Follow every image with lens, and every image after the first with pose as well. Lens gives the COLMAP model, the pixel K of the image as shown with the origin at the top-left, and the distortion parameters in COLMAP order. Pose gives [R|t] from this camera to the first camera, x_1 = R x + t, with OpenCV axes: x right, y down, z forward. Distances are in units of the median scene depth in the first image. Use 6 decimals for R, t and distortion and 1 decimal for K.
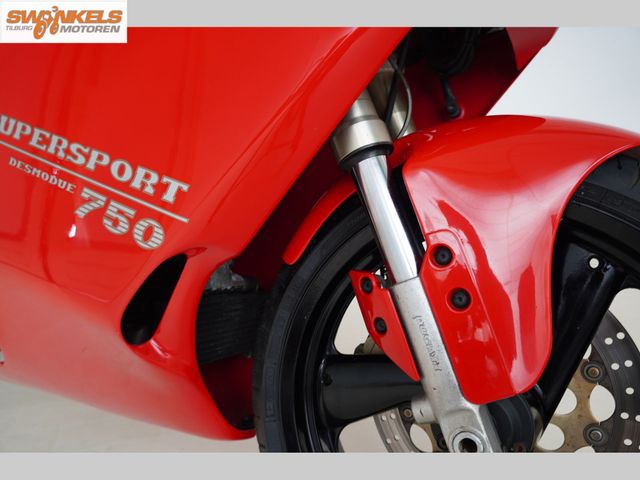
lens RADIAL K [[486.6, 0, 320.0], [0, 486.6, 240.0], [0, 0, 1]] dist [-0.043159, 0.004505]
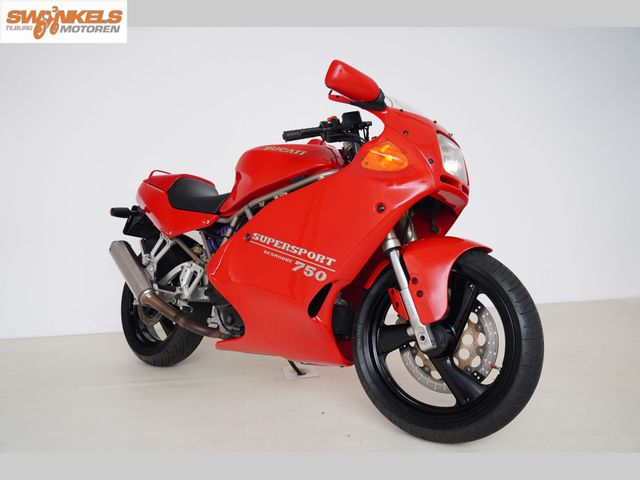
lens RADIAL K [[486.6, 0, 320.0], [0, 486.6, 240.0], [0, 0, 1]] dist [-0.043159, 0.004505]
pose [[0.990821, -0.005643, -0.135066, 0.051244], [-0.018024, 0.984694, -0.173360, 0.279085], [0.133977, 0.174203, 0.975553, -1.910708]]
